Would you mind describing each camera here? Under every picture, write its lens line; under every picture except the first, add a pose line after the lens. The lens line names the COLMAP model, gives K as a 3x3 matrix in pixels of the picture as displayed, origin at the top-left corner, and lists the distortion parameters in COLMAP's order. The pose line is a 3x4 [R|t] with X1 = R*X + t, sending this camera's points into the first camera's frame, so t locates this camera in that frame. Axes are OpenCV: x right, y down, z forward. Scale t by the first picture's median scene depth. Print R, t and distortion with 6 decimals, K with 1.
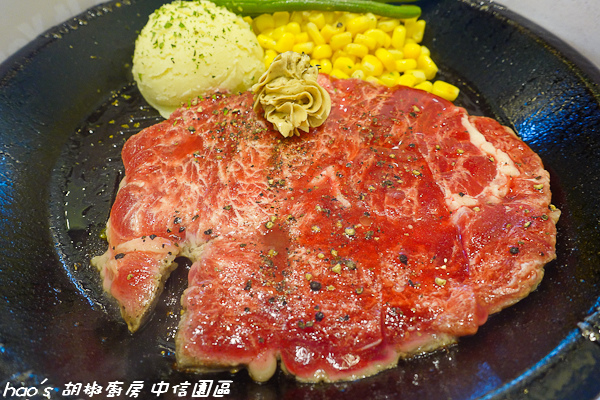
lens RADIAL K [[423.2, 0, 300.0], [0, 423.2, 200.0], [0, 0, 1]] dist [-0.002111, 0.000765]
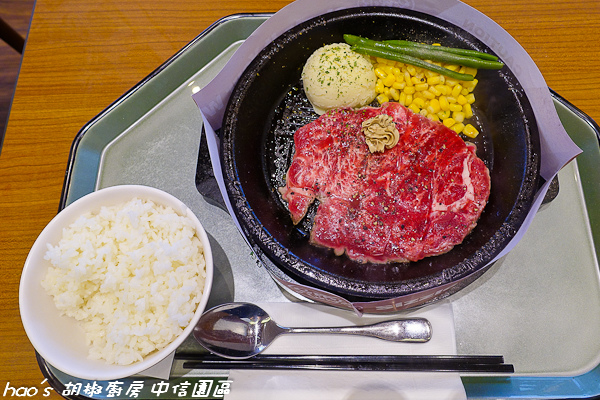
lens RADIAL K [[423.2, 0, 300.0], [0, 423.2, 200.0], [0, 0, 1]] dist [-0.002111, 0.000765]
pose [[0.954750, 0.251412, -0.158884, 0.019380], [-0.181094, 0.915212, 0.359988, -0.665232], [0.235918, -0.314926, 0.919328, -1.165118]]
